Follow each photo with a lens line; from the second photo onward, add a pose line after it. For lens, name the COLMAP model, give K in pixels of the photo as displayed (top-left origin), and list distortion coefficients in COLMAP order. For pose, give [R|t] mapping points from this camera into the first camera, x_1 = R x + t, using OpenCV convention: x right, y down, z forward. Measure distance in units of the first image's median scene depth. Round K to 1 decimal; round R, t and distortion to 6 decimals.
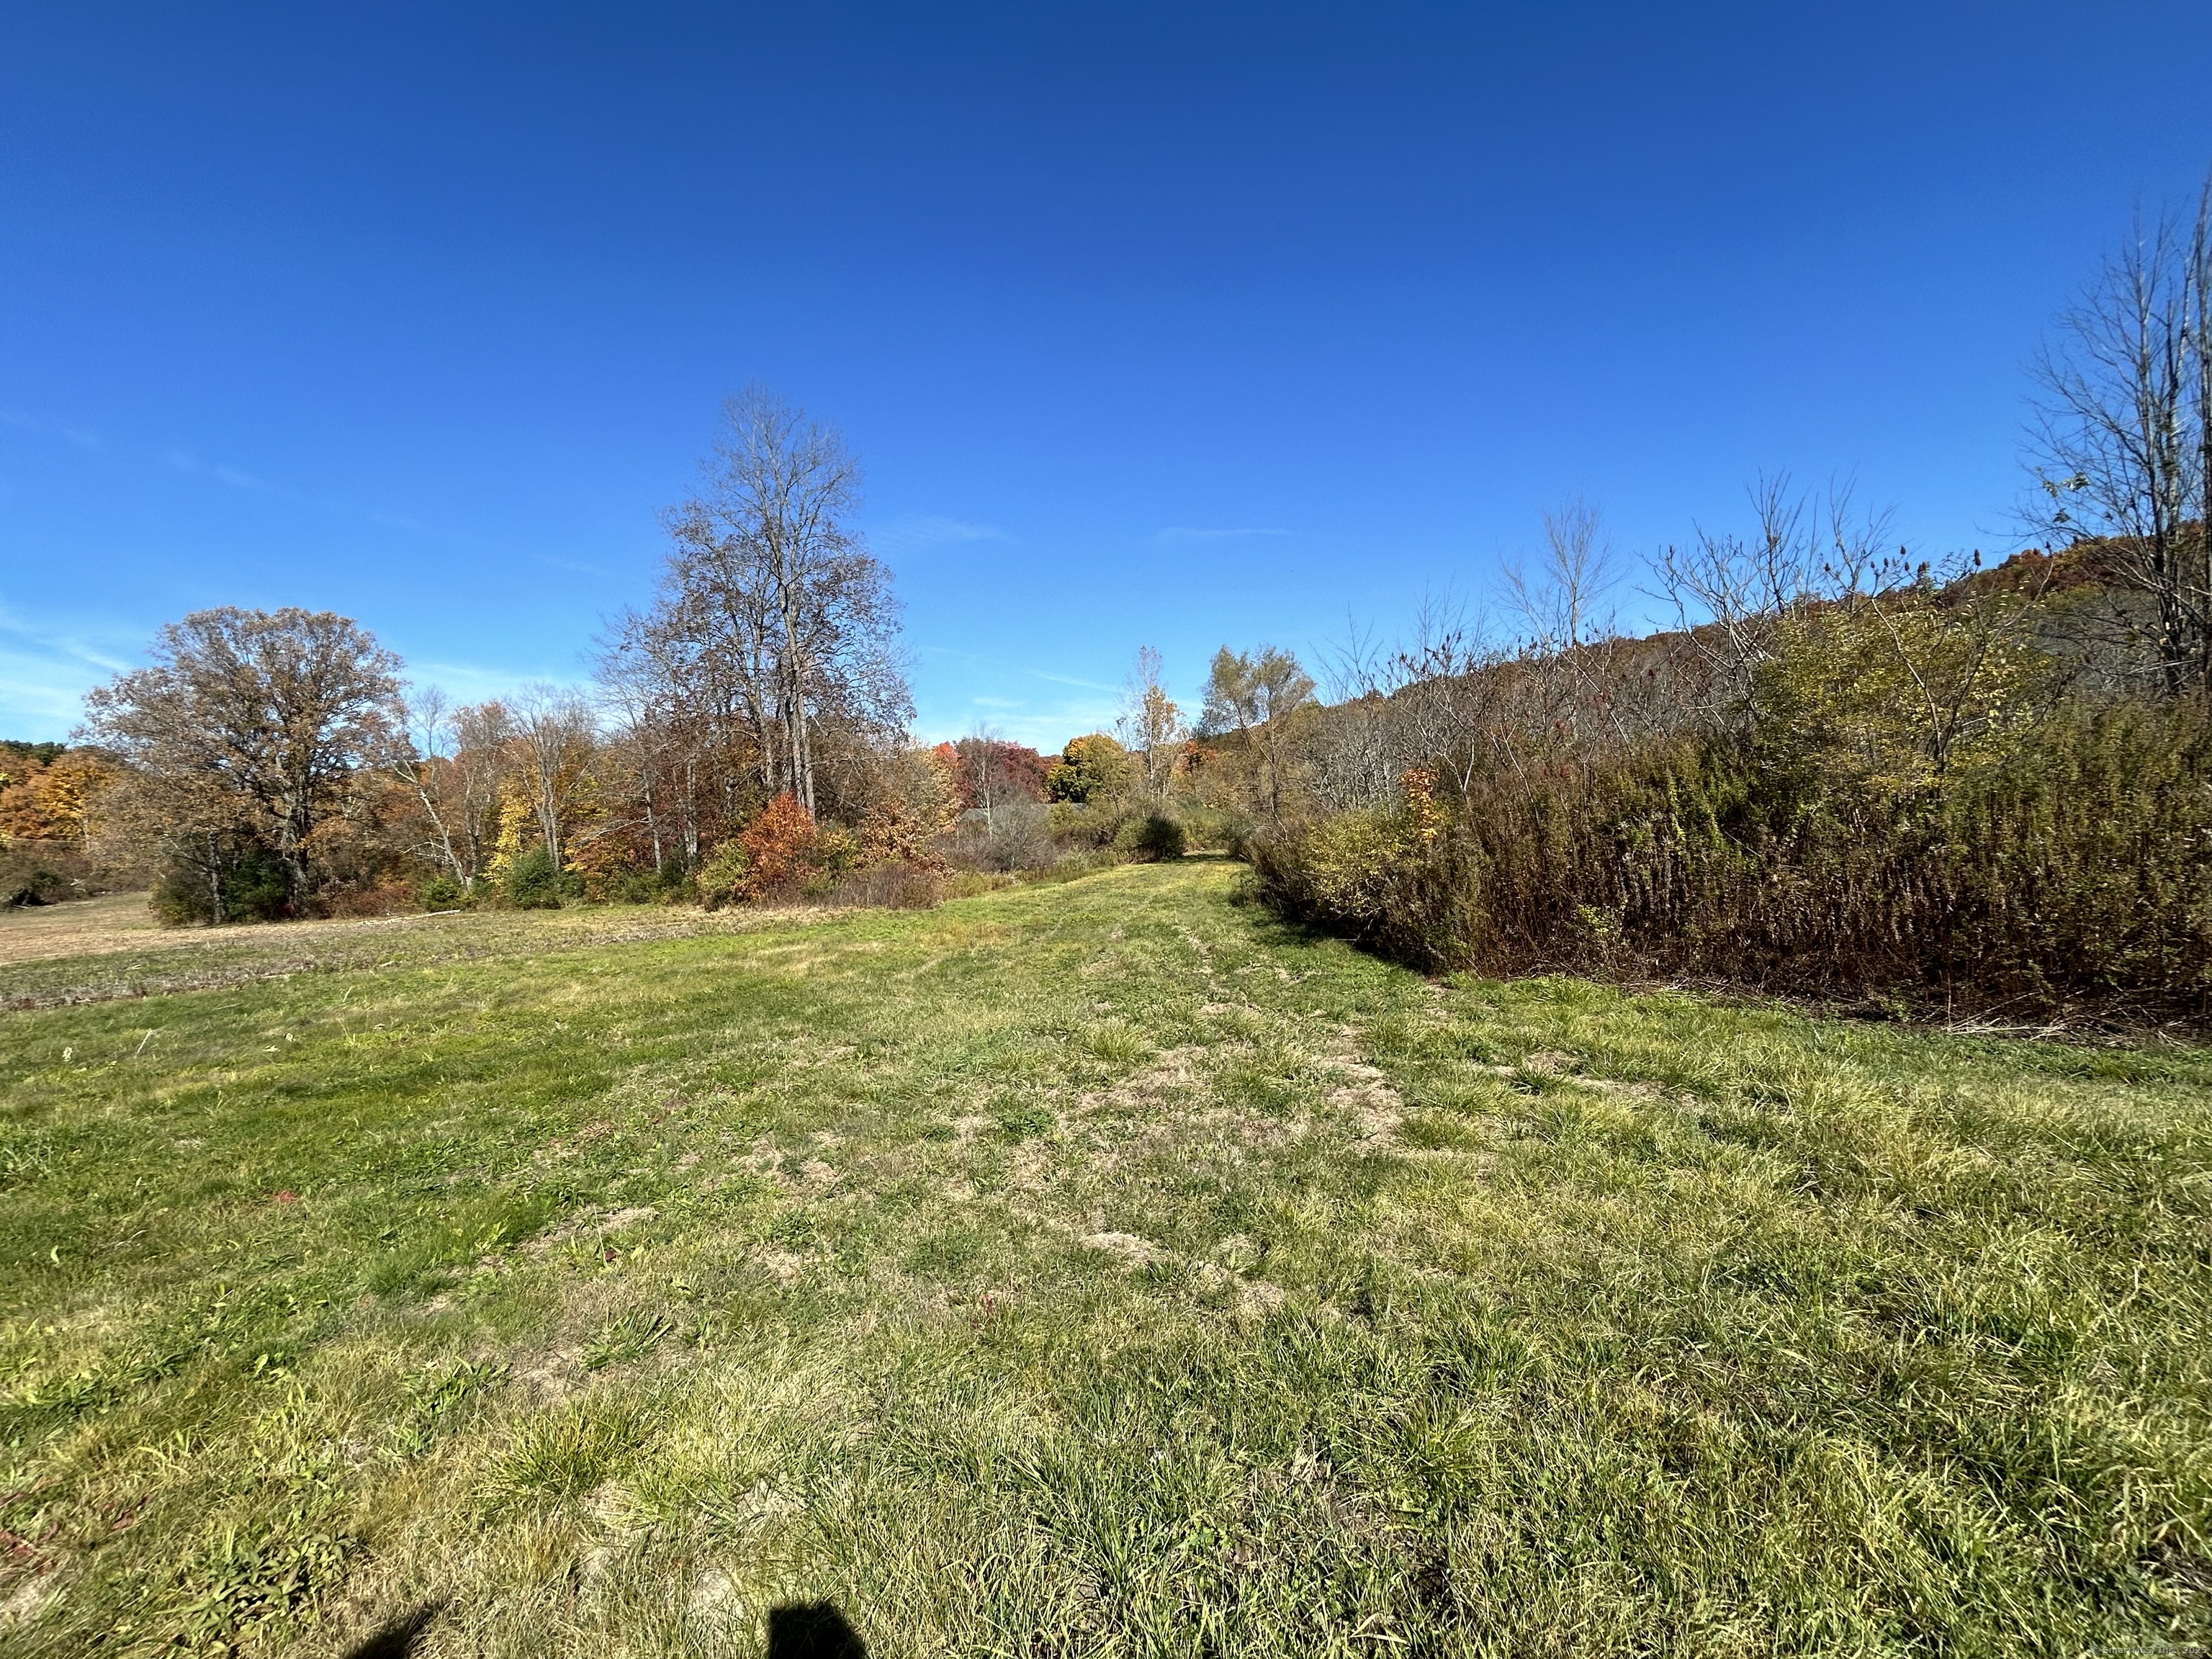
lens RADIAL K [[894.3, 0, 1105.5], [0, 894.3, 826.5], [0, 0, 1]] dist [-0.000118, 0.000564]
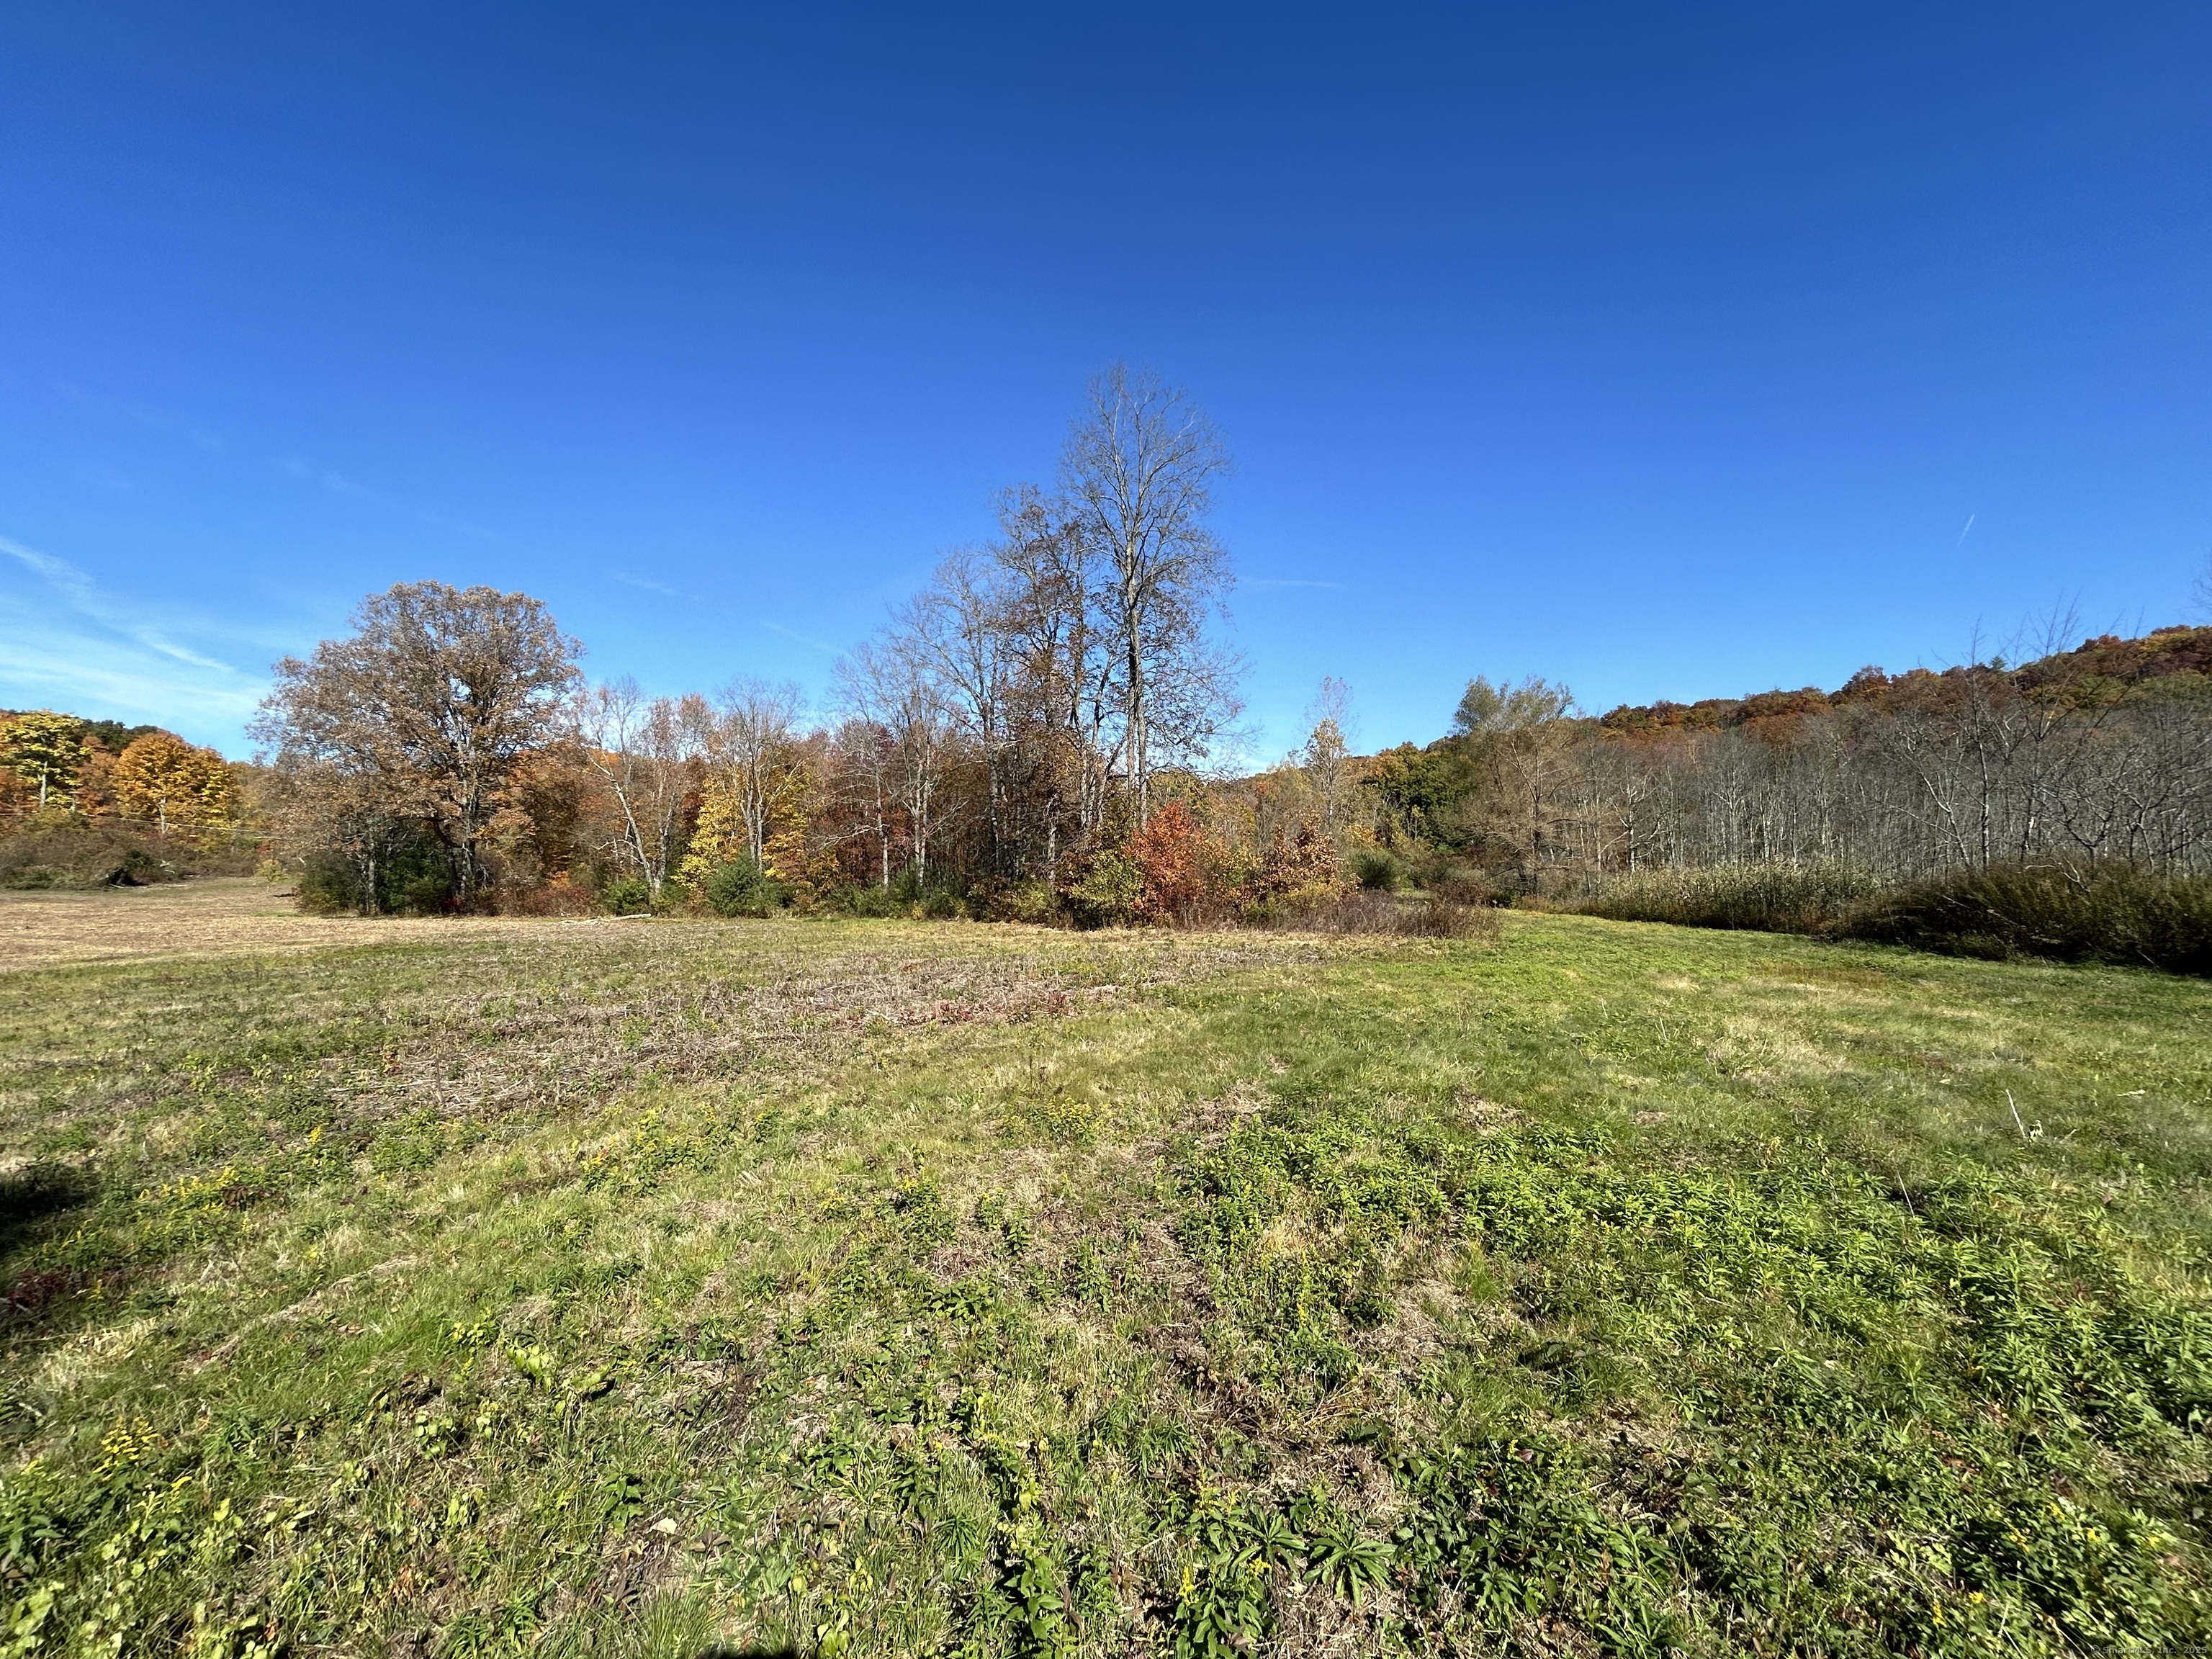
lens RADIAL K [[894.3, 0, 1102.0], [0, 894.3, 833.8], [0, 0, 1]] dist [-0.000118, 0.000564]
pose [[0.998575, 0.053222, 0.003984, -0.259722], [-0.053054, 0.998000, -0.034373, 0.017315], [-0.005805, 0.034113, 0.999401, 0.057958]]
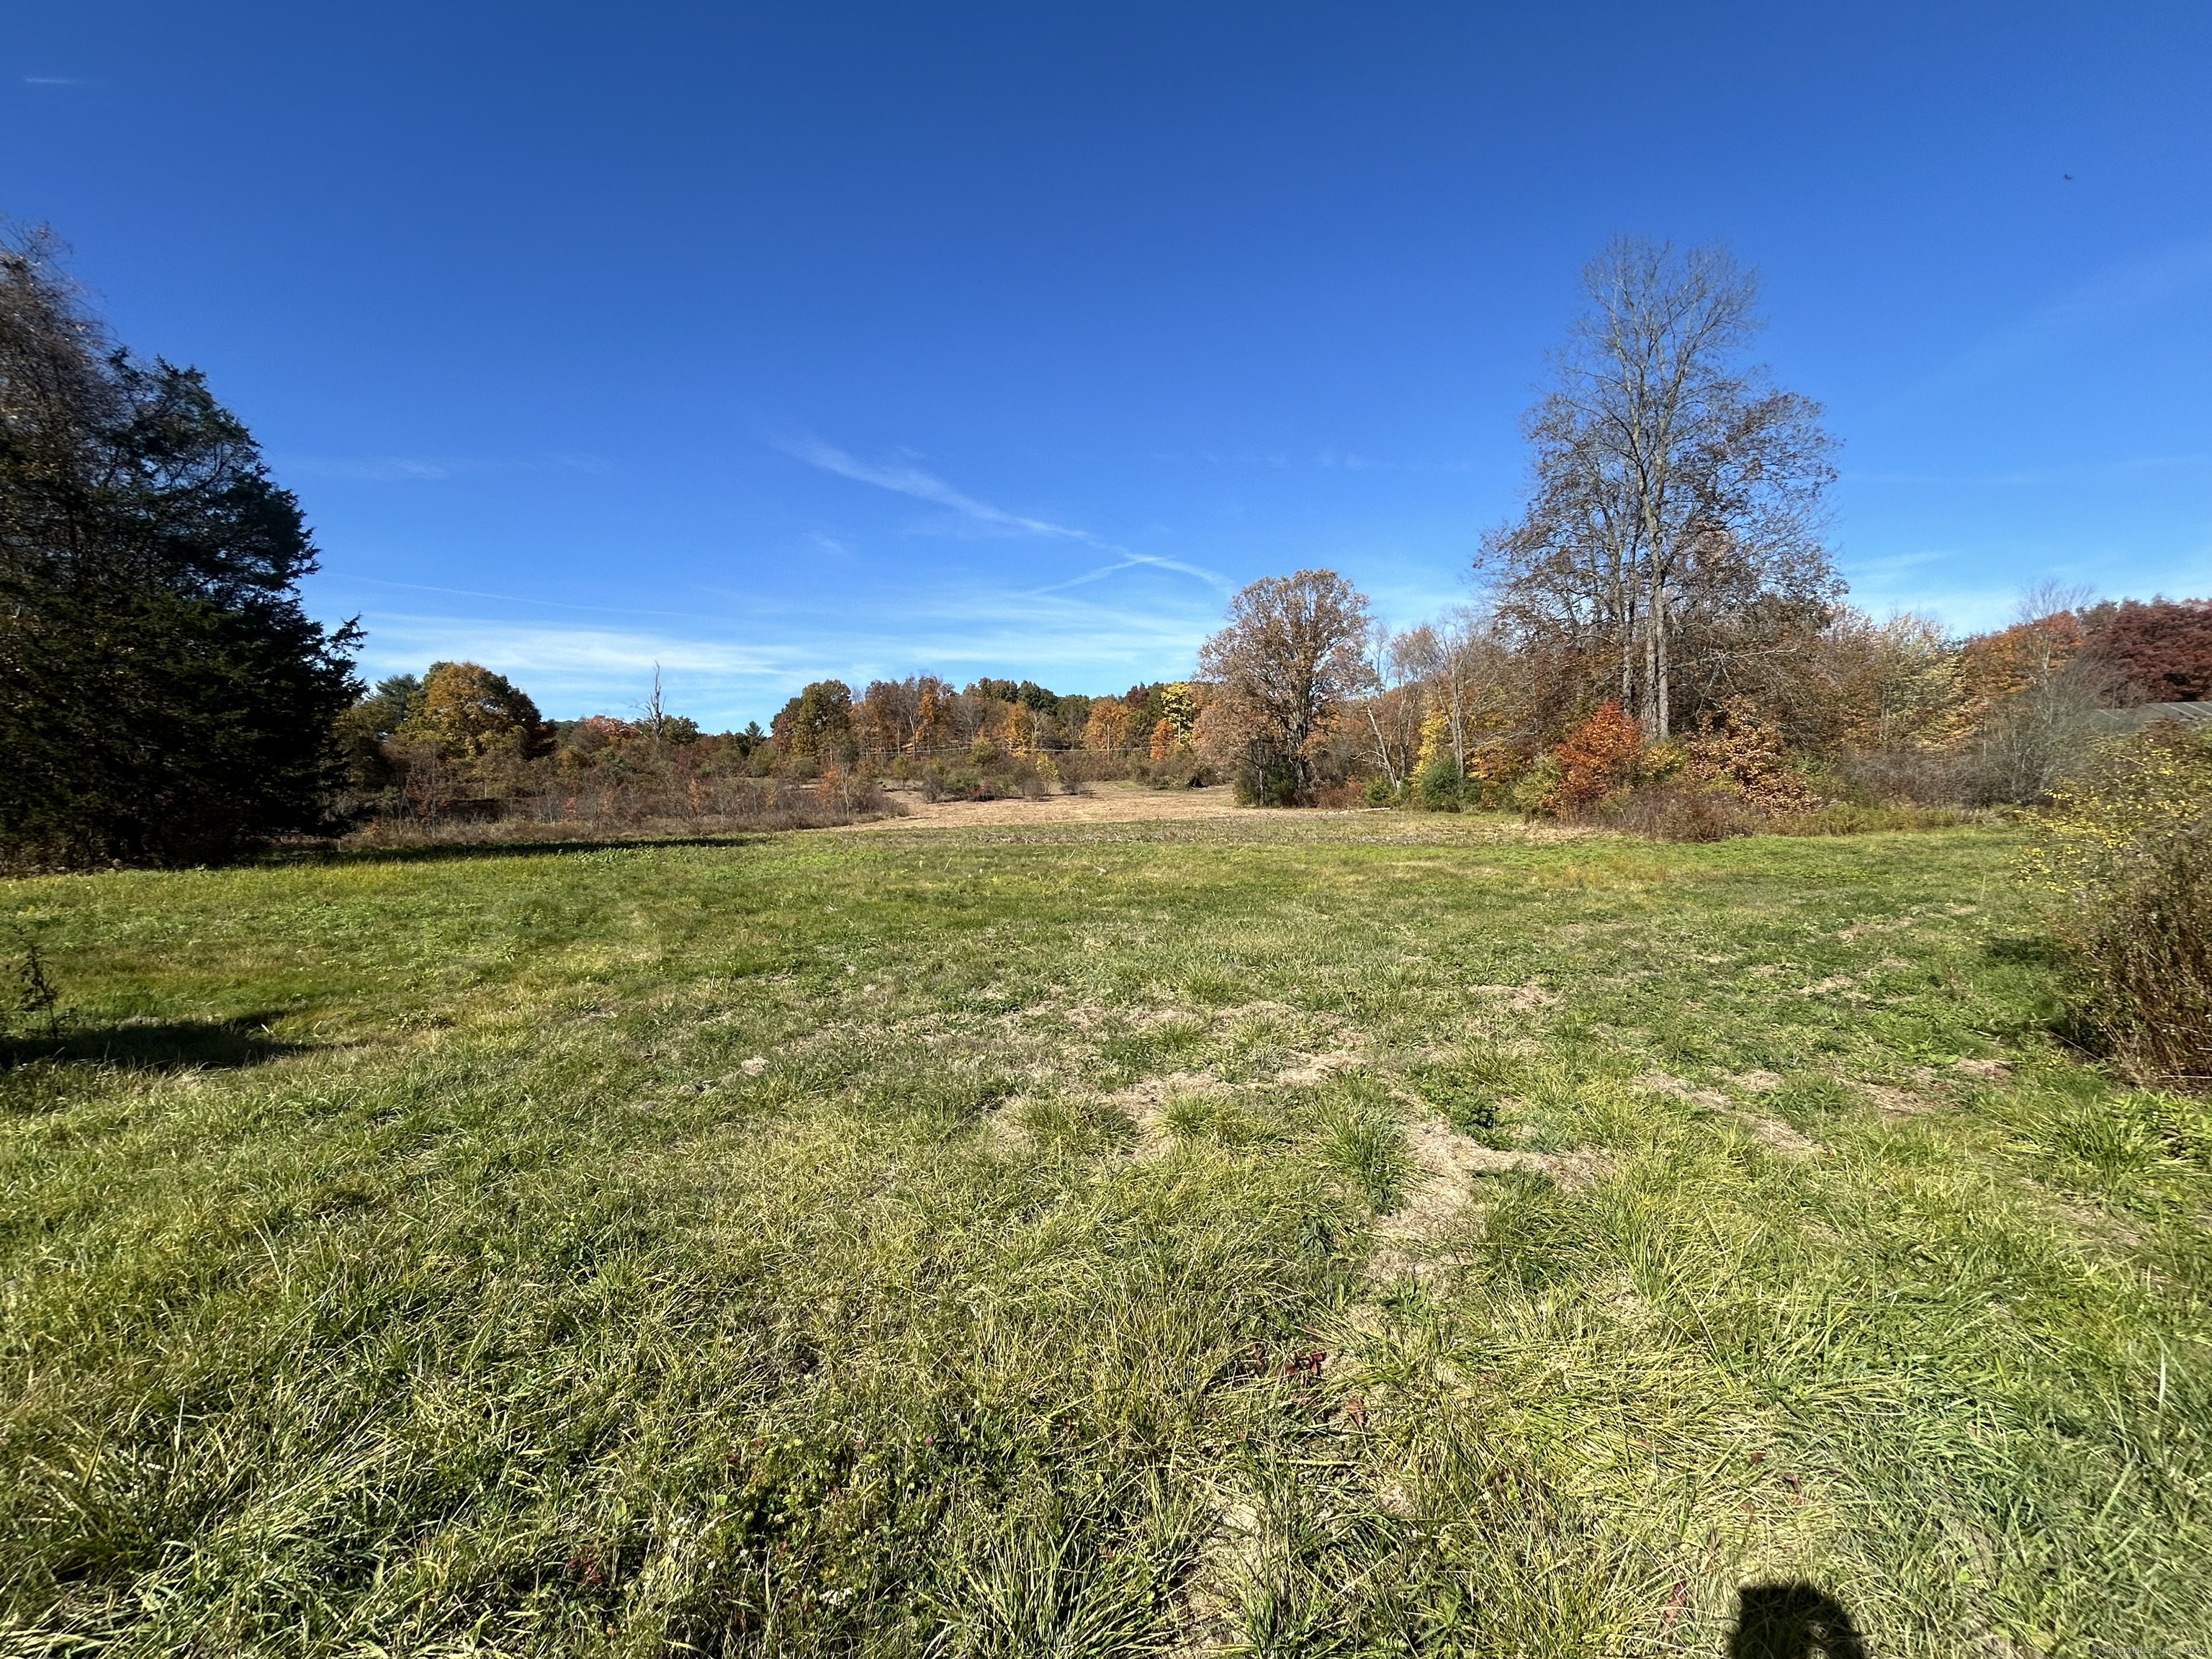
lens RADIAL K [[894.3, 0, 1107.2], [0, 894.3, 825.0], [0, 0, 1]] dist [-0.000118, 0.000564]
pose [[0.527183, 0.084021, -0.845588, 0.091490], [-0.000111, 0.995106, 0.098809, -0.001757], [0.849752, -0.051997, 0.524612, 0.050471]]
